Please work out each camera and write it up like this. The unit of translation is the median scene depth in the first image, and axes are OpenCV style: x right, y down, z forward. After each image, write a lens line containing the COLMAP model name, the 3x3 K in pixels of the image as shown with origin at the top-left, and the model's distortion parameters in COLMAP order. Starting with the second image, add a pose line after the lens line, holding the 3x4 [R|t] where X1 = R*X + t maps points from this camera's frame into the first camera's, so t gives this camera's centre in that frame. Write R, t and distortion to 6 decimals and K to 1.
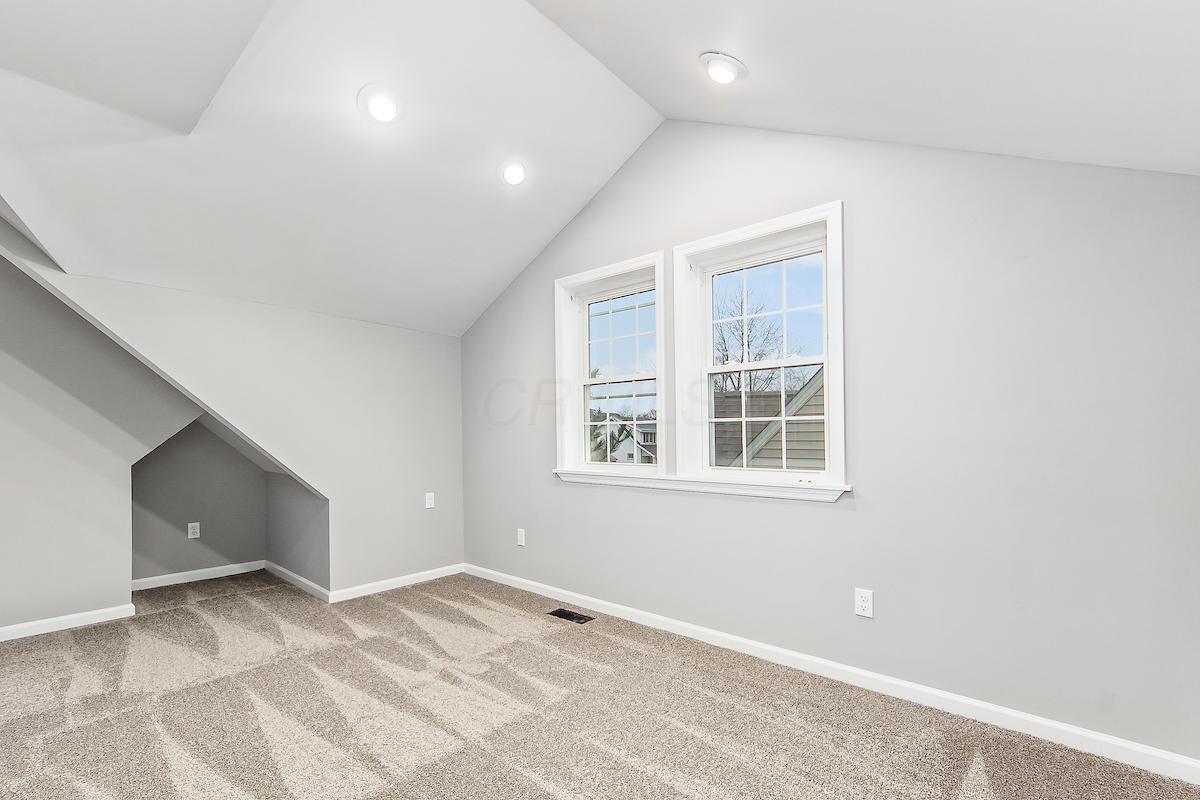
lens RADIAL K [[511.7, 0, 618.8], [0, 511.7, 446.1], [0, 0, 1]] dist [0.002702, 0.000819]
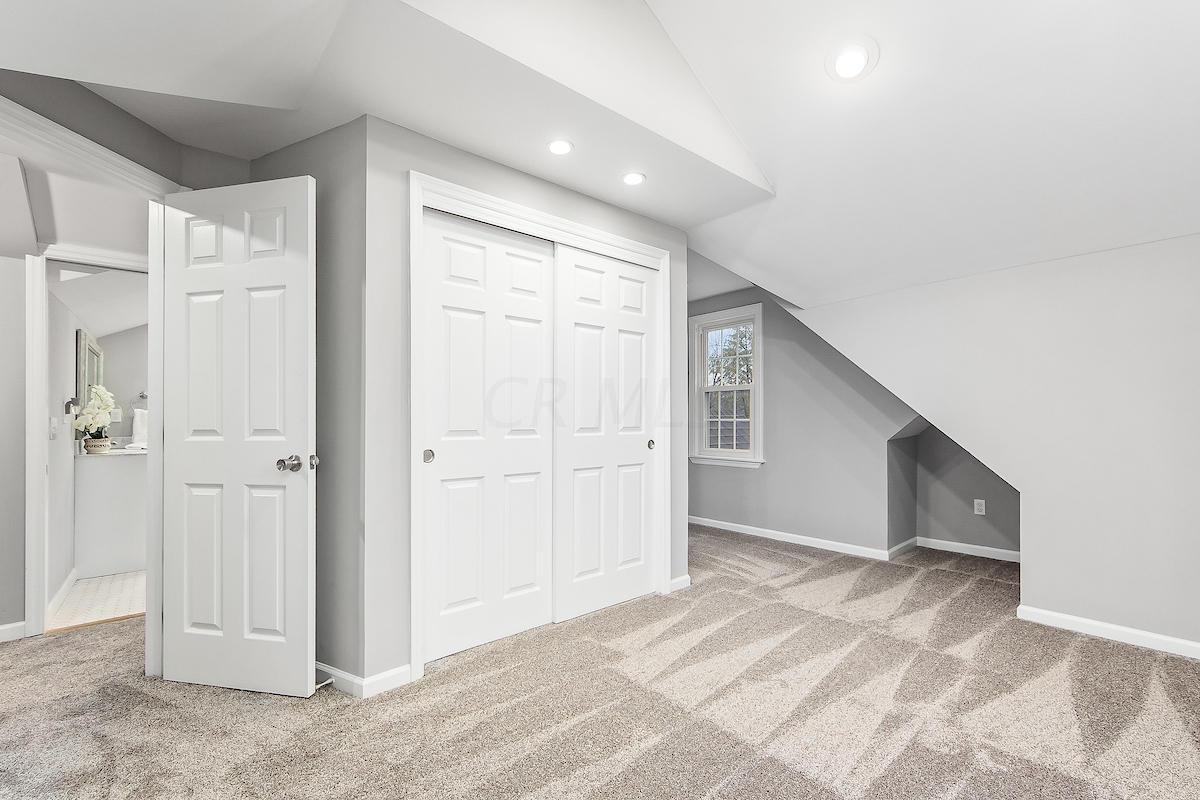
lens RADIAL K [[511.7, 0, 601.8], [0, 511.7, 404.8], [0, 0, 1]] dist [0.002702, 0.000819]
pose [[-0.162222, -0.024035, -0.986462, 0.447209], [-0.006898, 0.999706, -0.023224, -0.019389], [0.986730, 0.003037, -0.162340, 0.549993]]
